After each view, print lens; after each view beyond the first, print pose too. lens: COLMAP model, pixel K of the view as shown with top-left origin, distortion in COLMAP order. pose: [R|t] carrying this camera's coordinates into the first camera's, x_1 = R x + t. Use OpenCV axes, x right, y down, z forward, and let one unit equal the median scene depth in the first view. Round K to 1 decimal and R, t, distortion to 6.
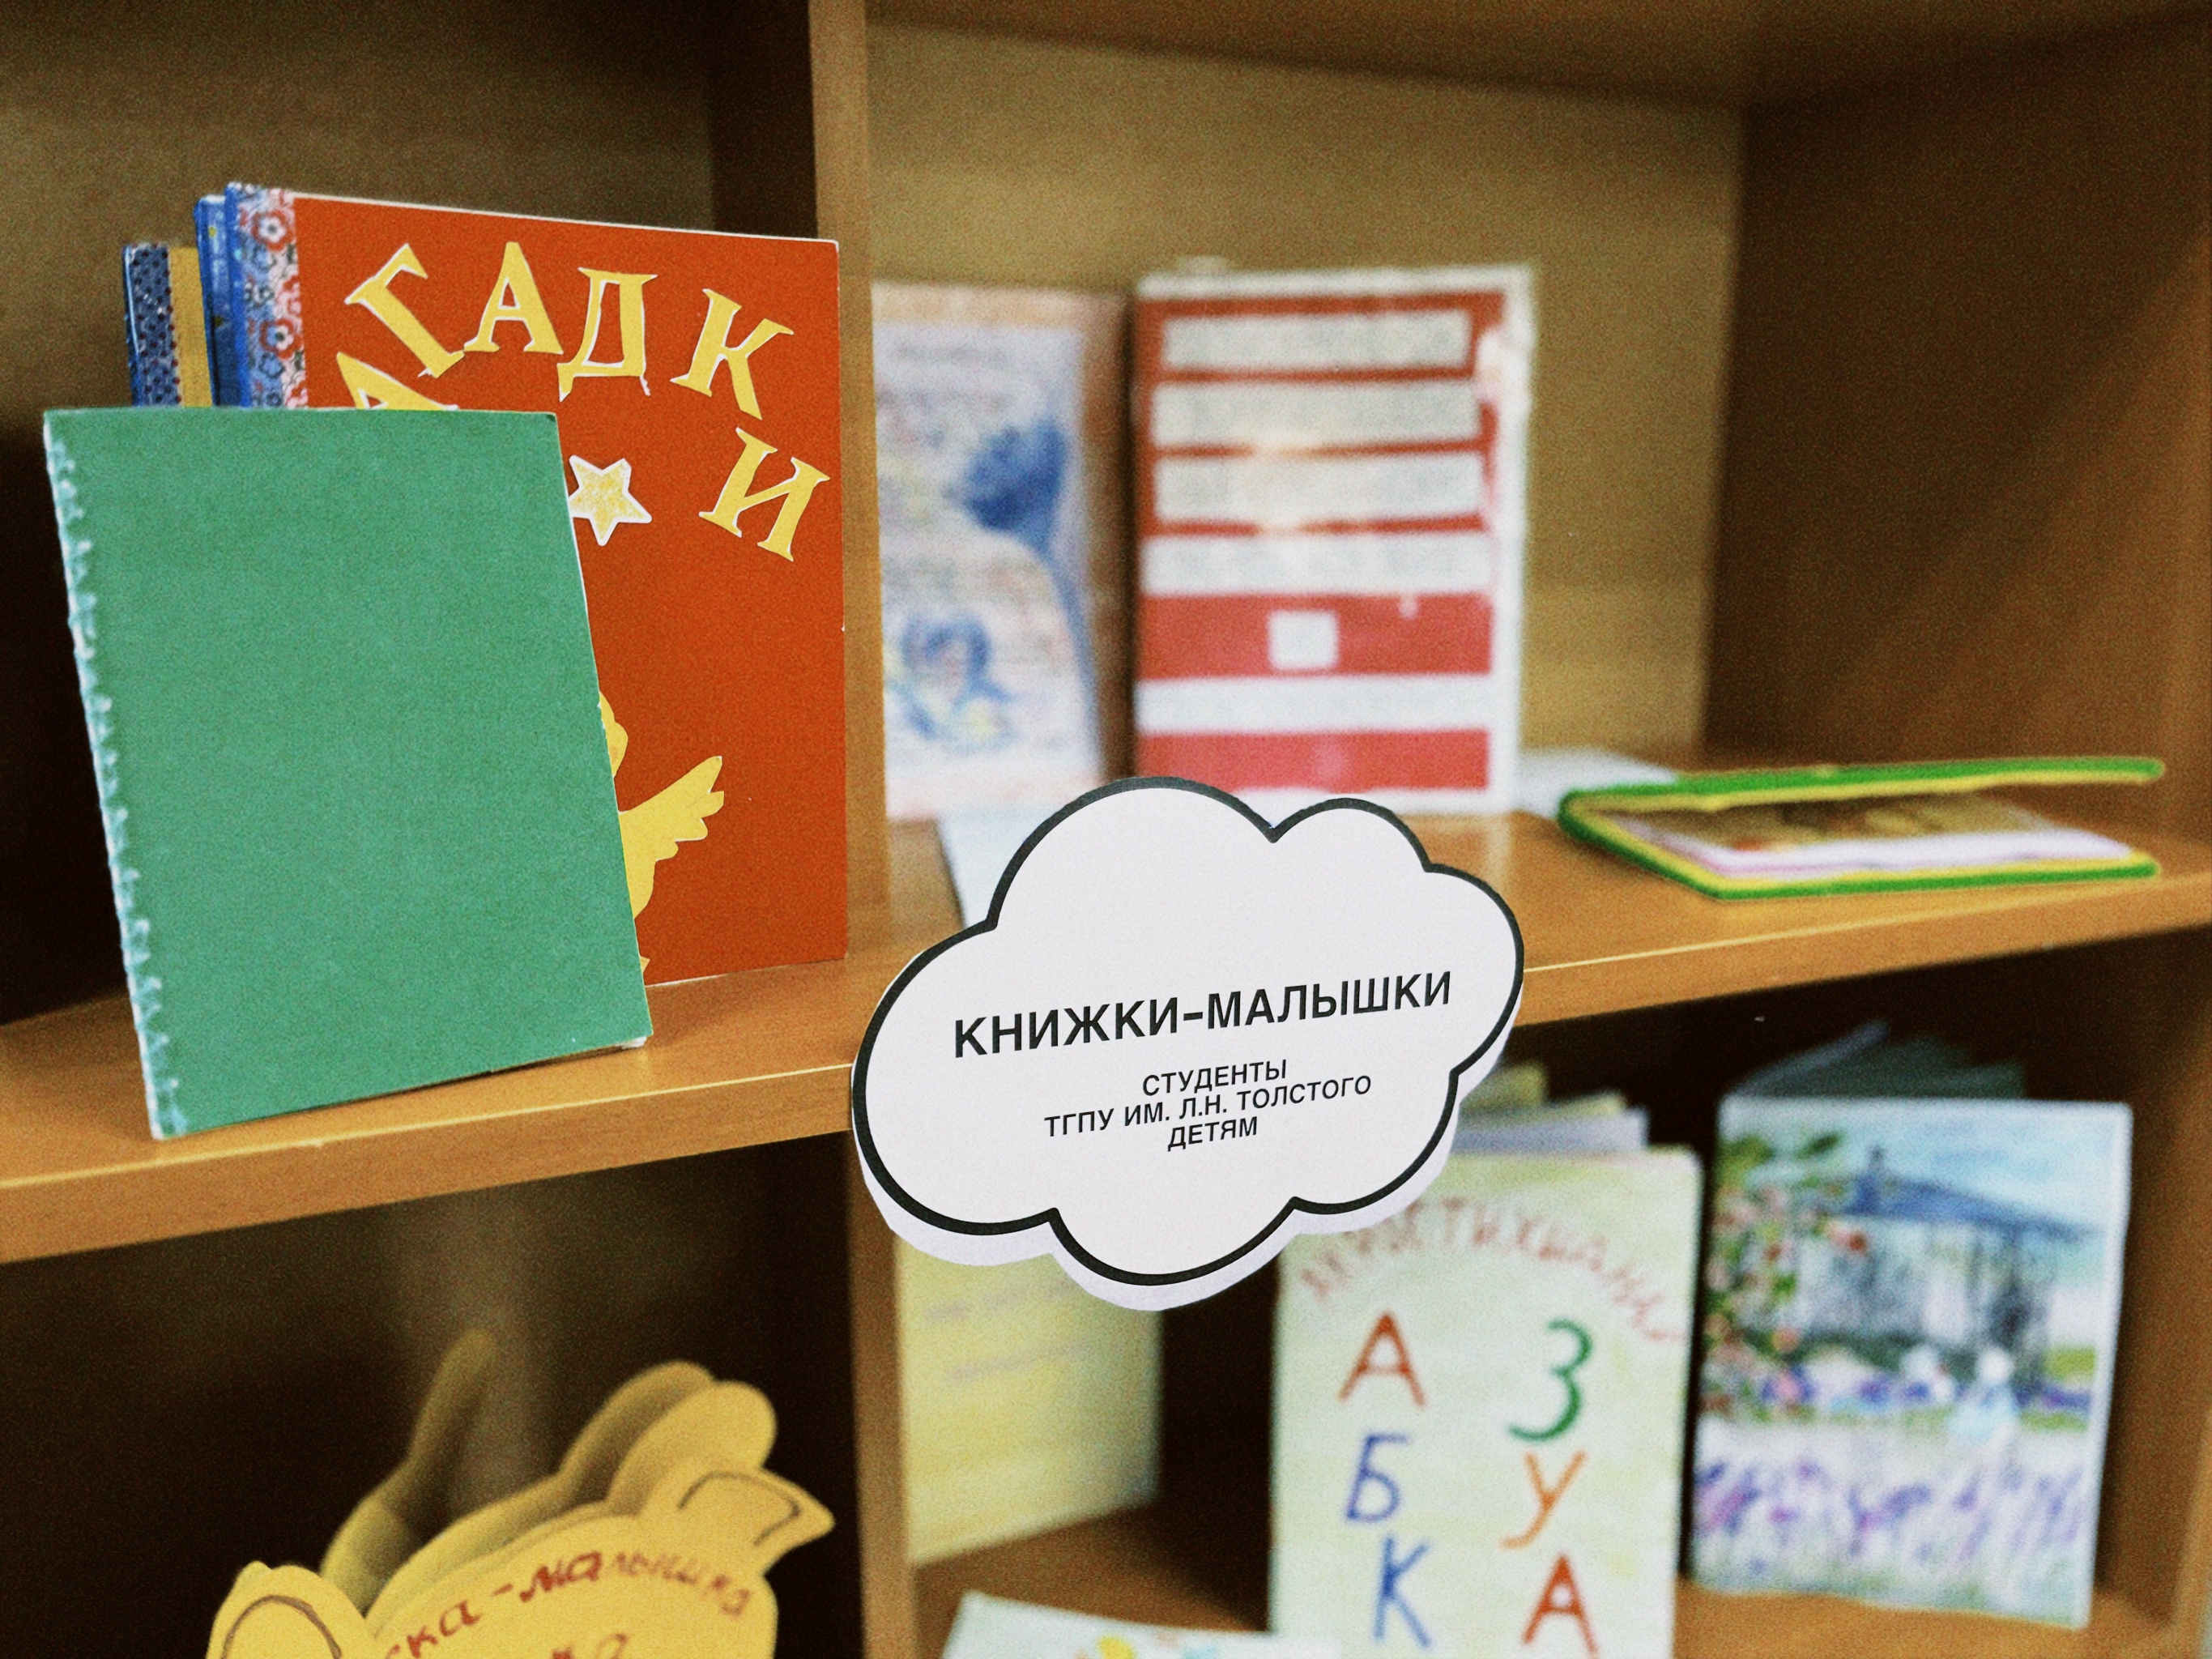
lens RADIAL K [[1673.7, 0, 1102.5], [0, 1673.7, 841.1], [0, 0, 1]] dist [0.041850, -0.063003]
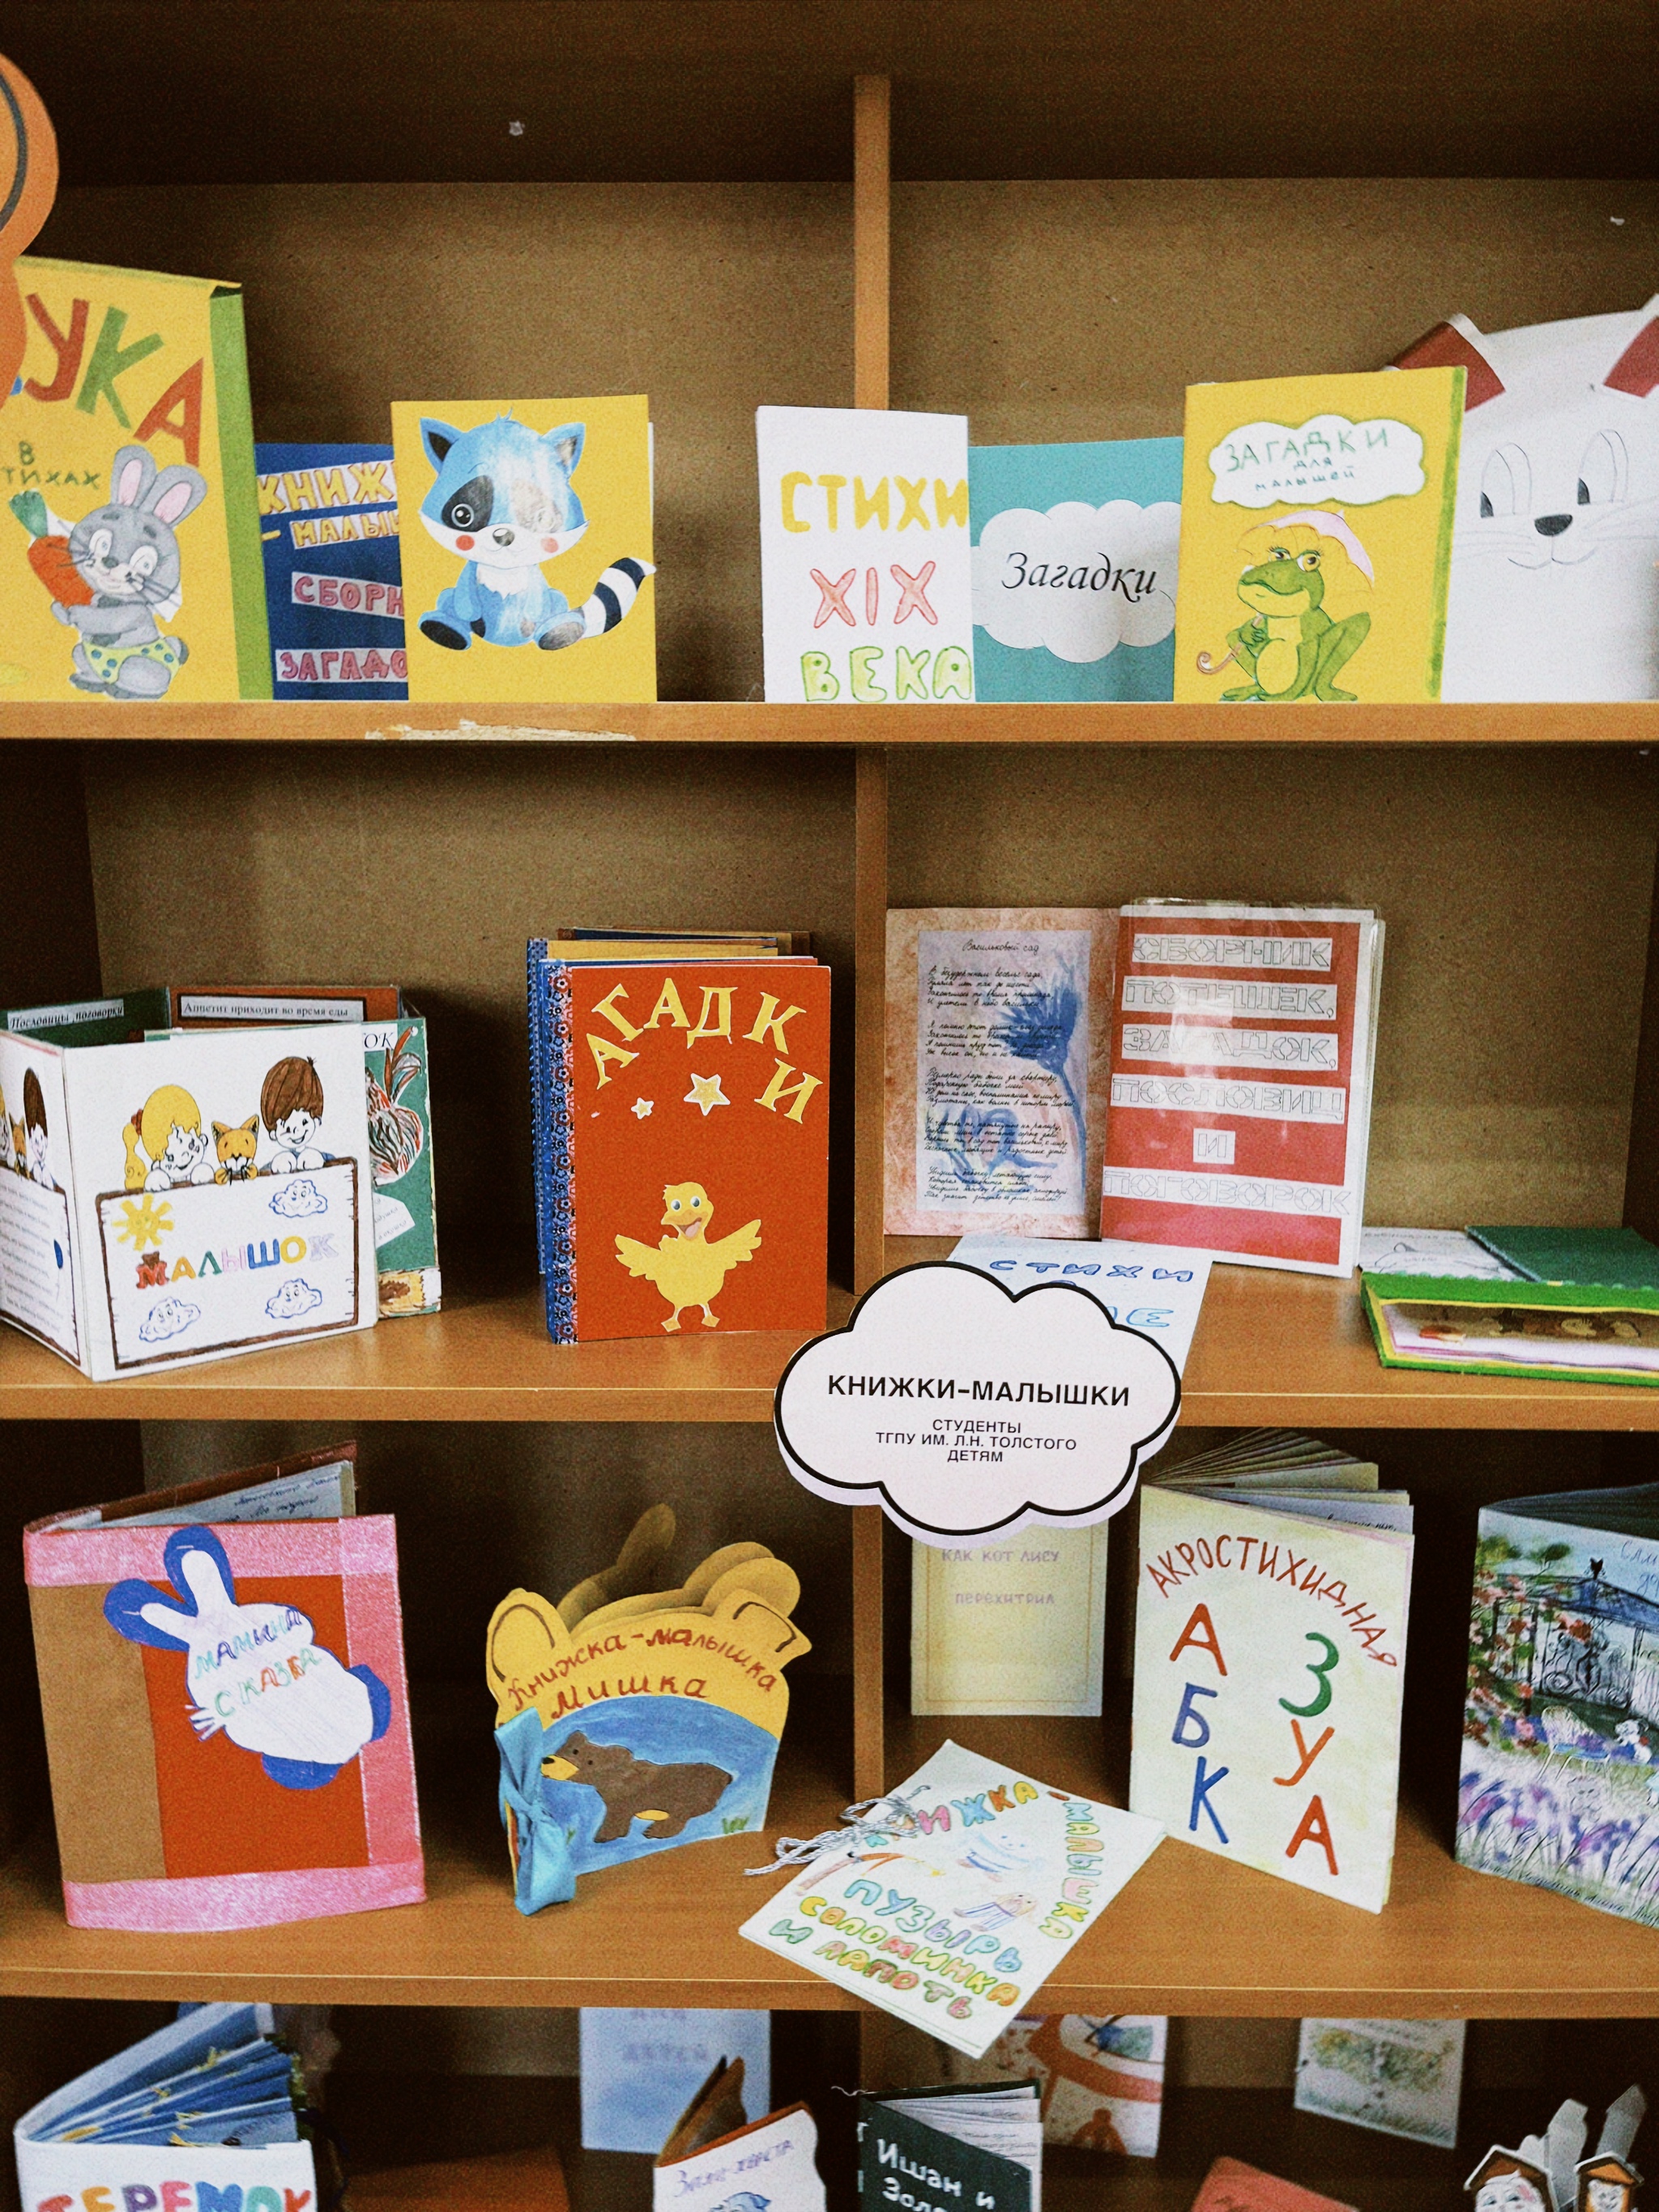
lens RADIAL K [[1673.7, 0, 844.9], [0, 1673.7, 1108.5], [0, 0, 1]] dist [0.041850, -0.063003]
pose [[0.913535, 0.083891, -0.398015, 0.500205], [-0.091484, 0.995807, -0.000087, -0.151395], [0.396338, 0.036491, 0.917379, -0.595409]]
